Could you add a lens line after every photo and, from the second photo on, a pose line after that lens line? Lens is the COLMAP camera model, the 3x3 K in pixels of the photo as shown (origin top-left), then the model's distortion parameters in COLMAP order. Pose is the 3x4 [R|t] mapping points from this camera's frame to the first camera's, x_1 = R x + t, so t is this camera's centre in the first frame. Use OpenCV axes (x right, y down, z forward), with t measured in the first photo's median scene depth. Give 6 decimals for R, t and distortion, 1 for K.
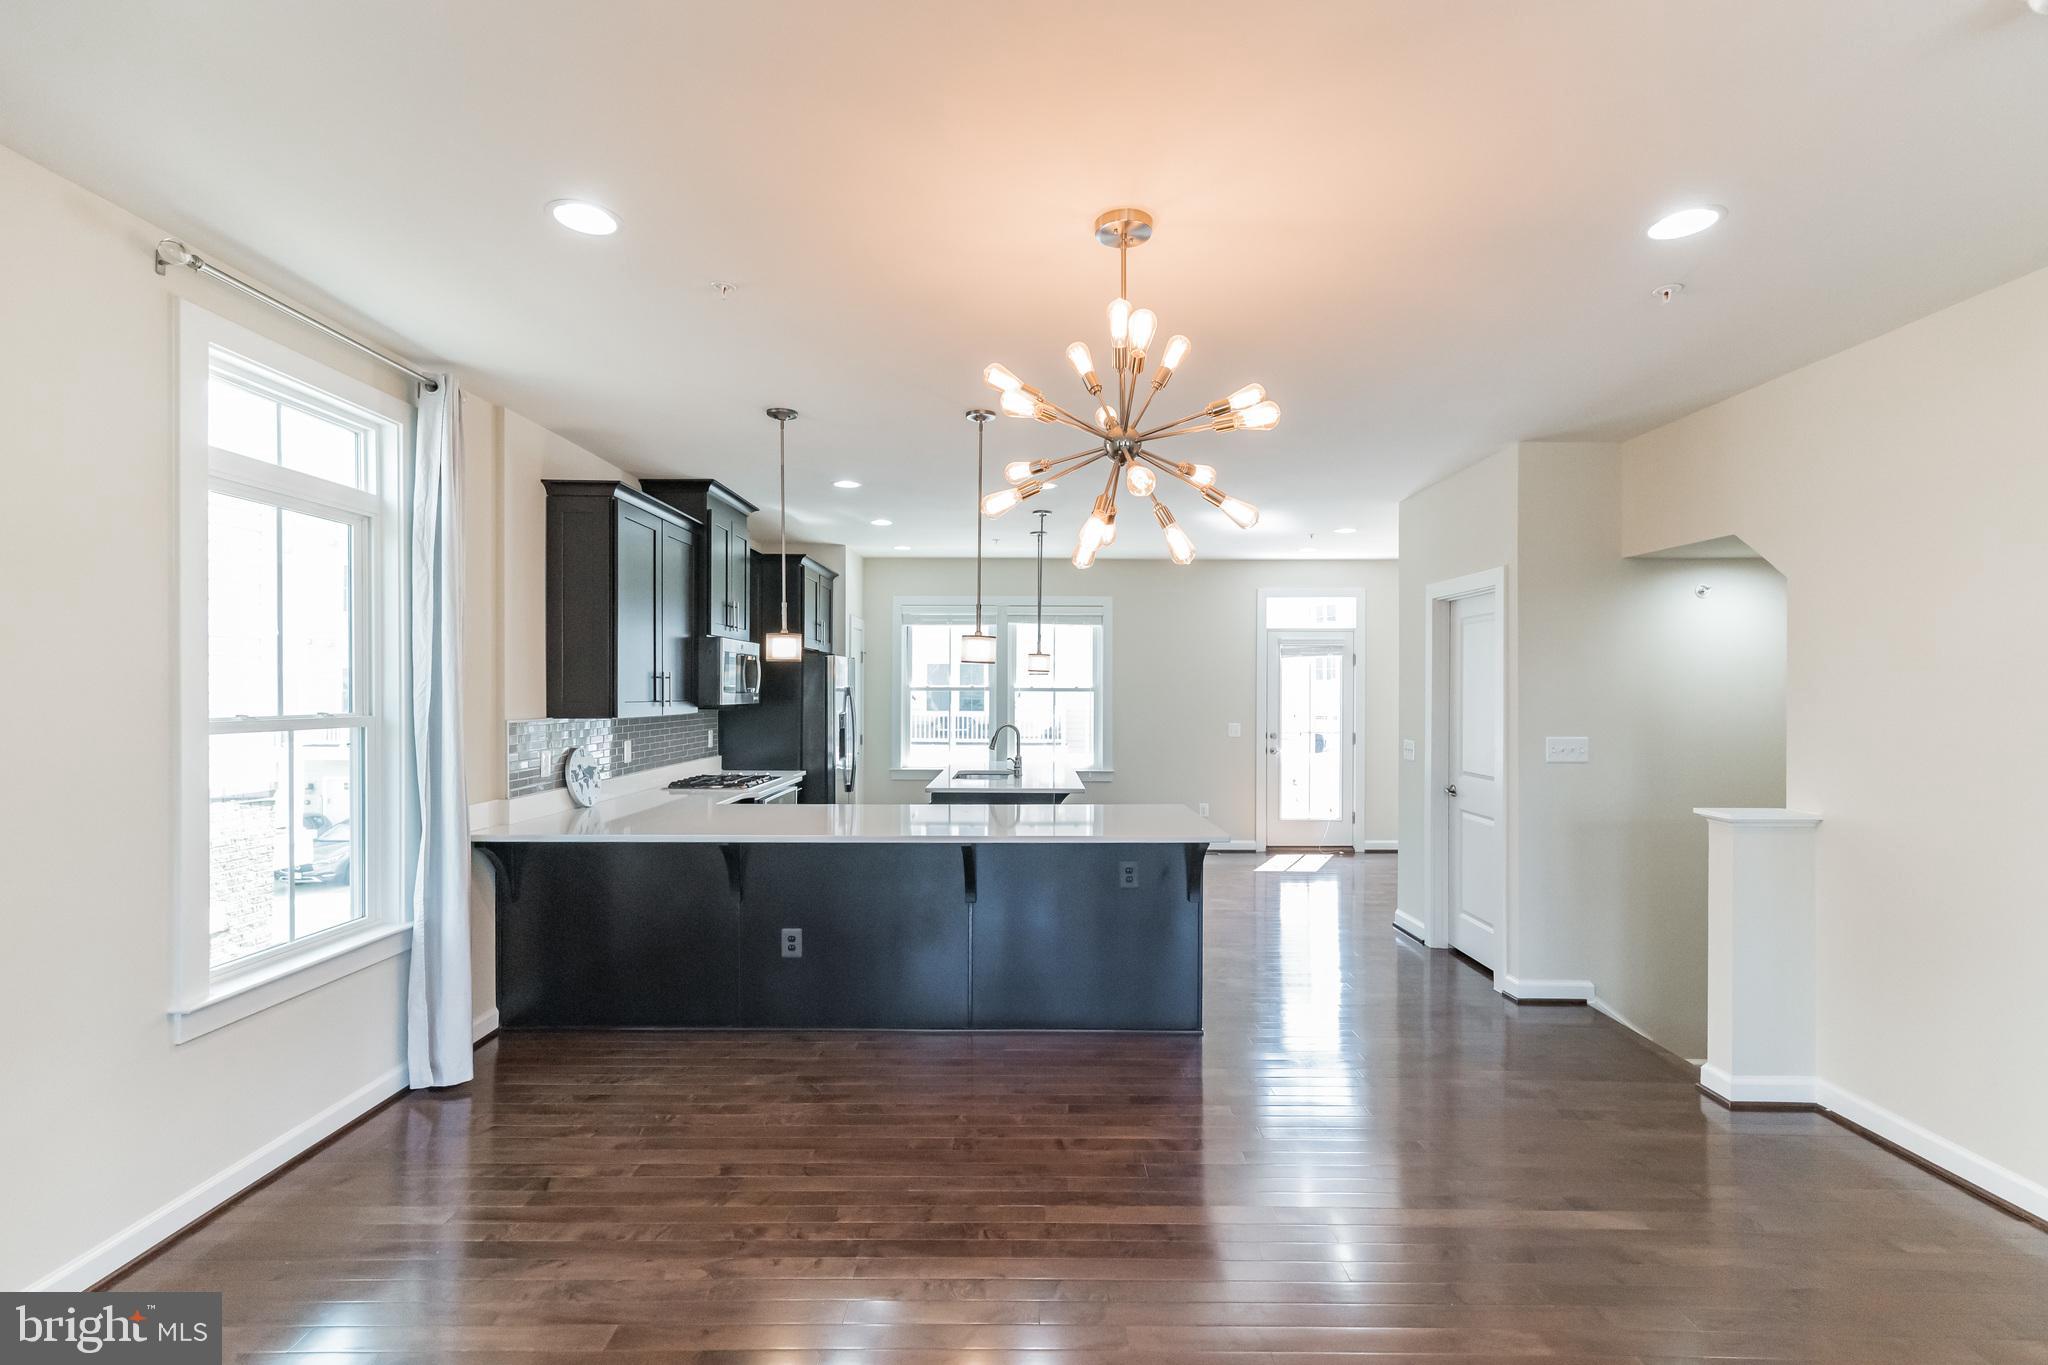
lens RADIAL K [[926.9, 0, 1024.7], [0, 926.9, 685.0], [0, 0, 1]] dist [0.003912, 0.001258]
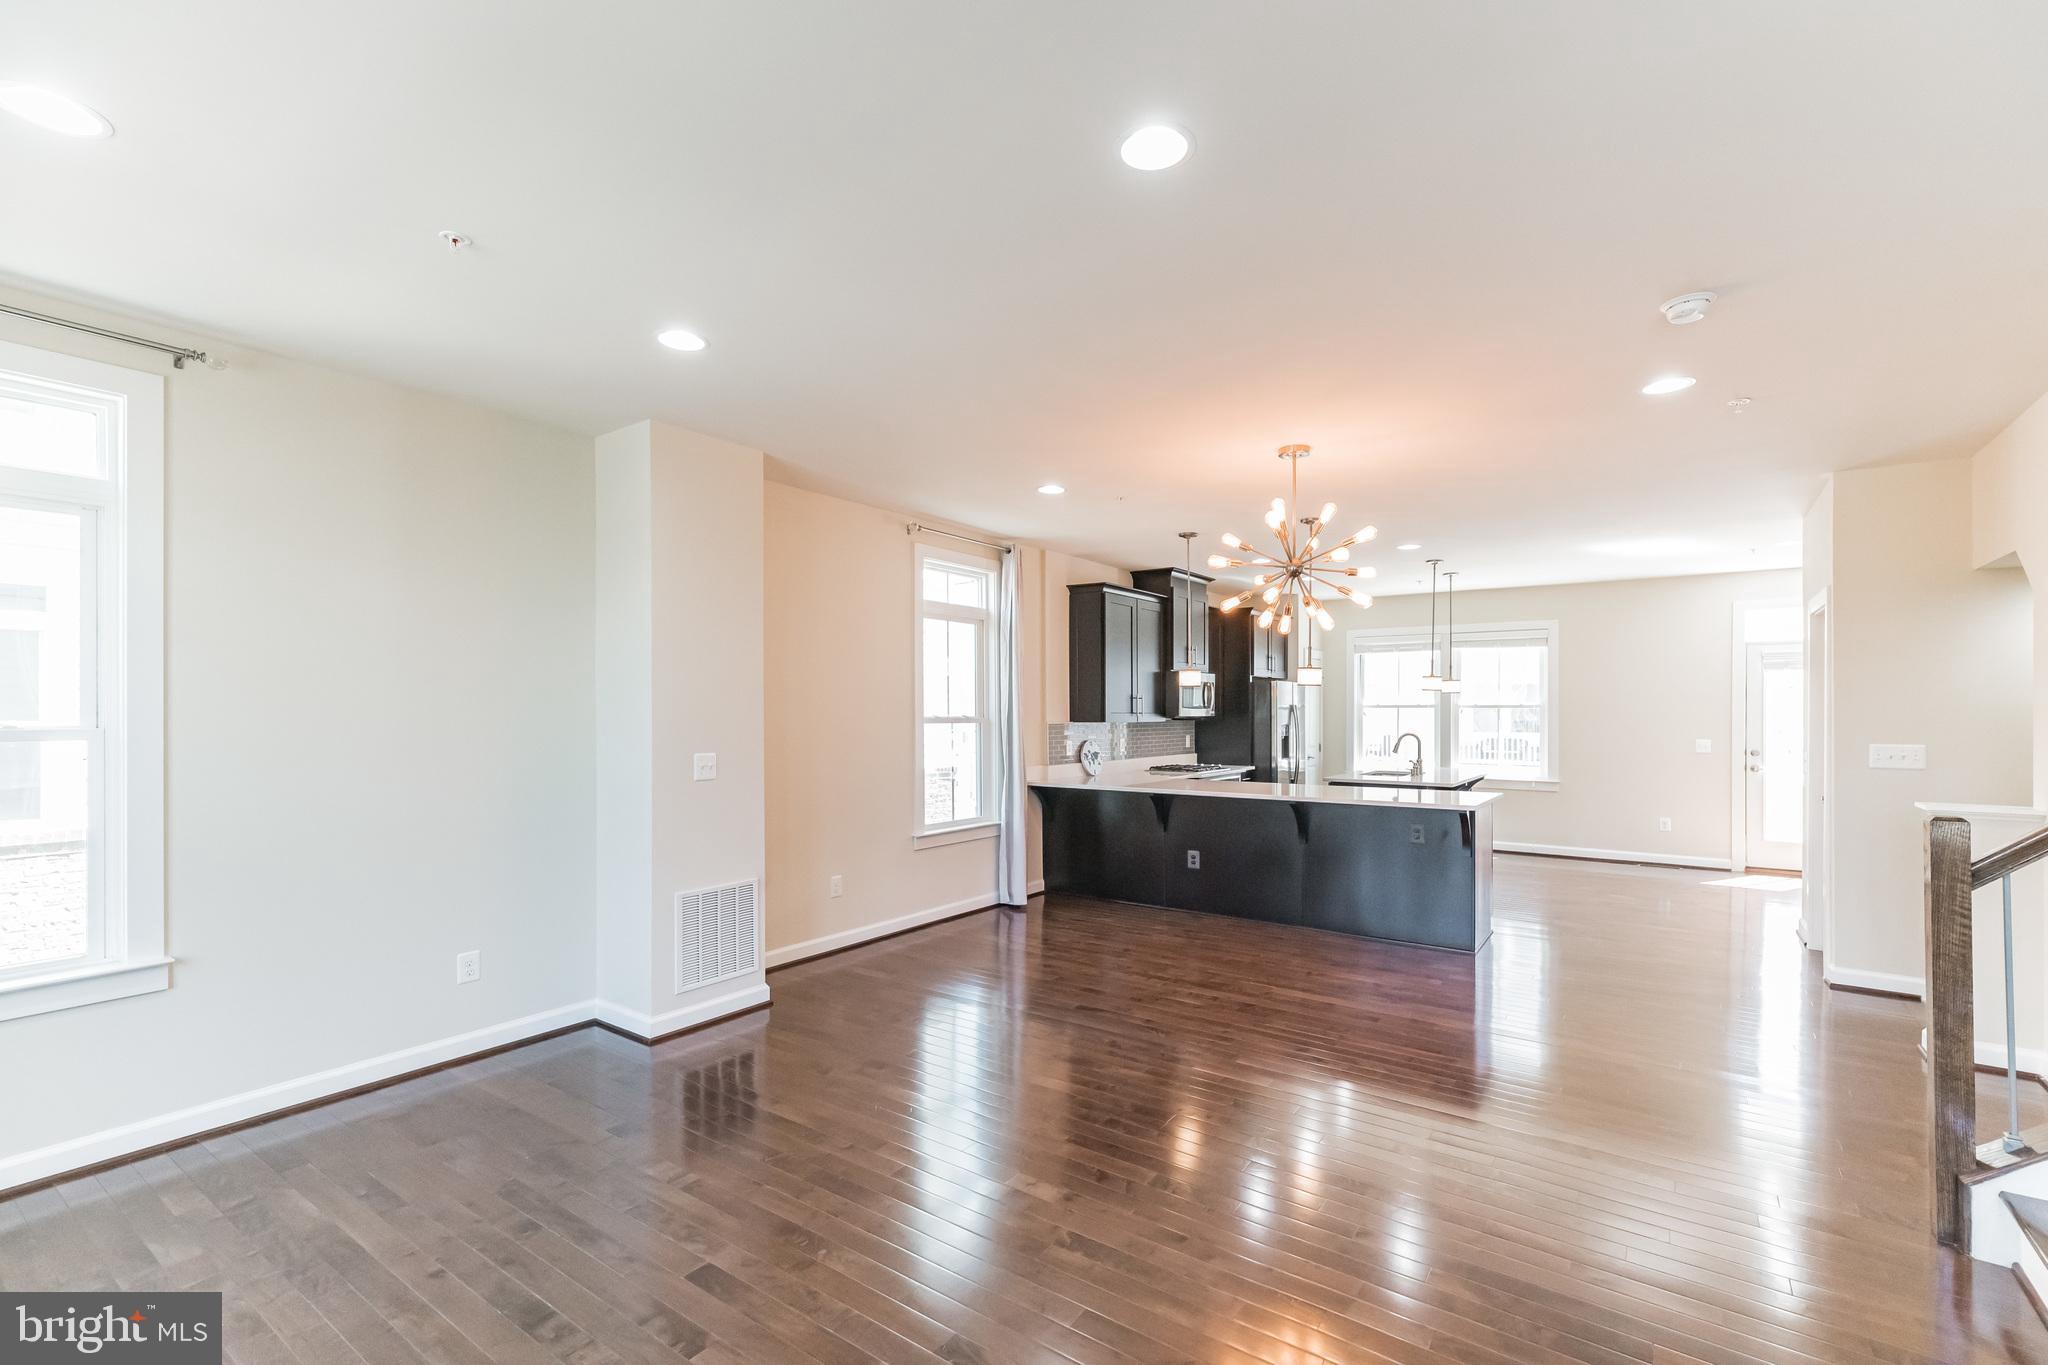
lens RADIAL K [[909.4, 0, 1007.8], [0, 909.4, 711.2], [0, 0, 1]] dist [0.000670, 0.000261]
pose [[0.808777, -0.003337, -0.588106, 0.435883], [0.004990, 0.999987, 0.001188, 0.014053], [0.588094, -0.003895, 0.808783, -0.495574]]
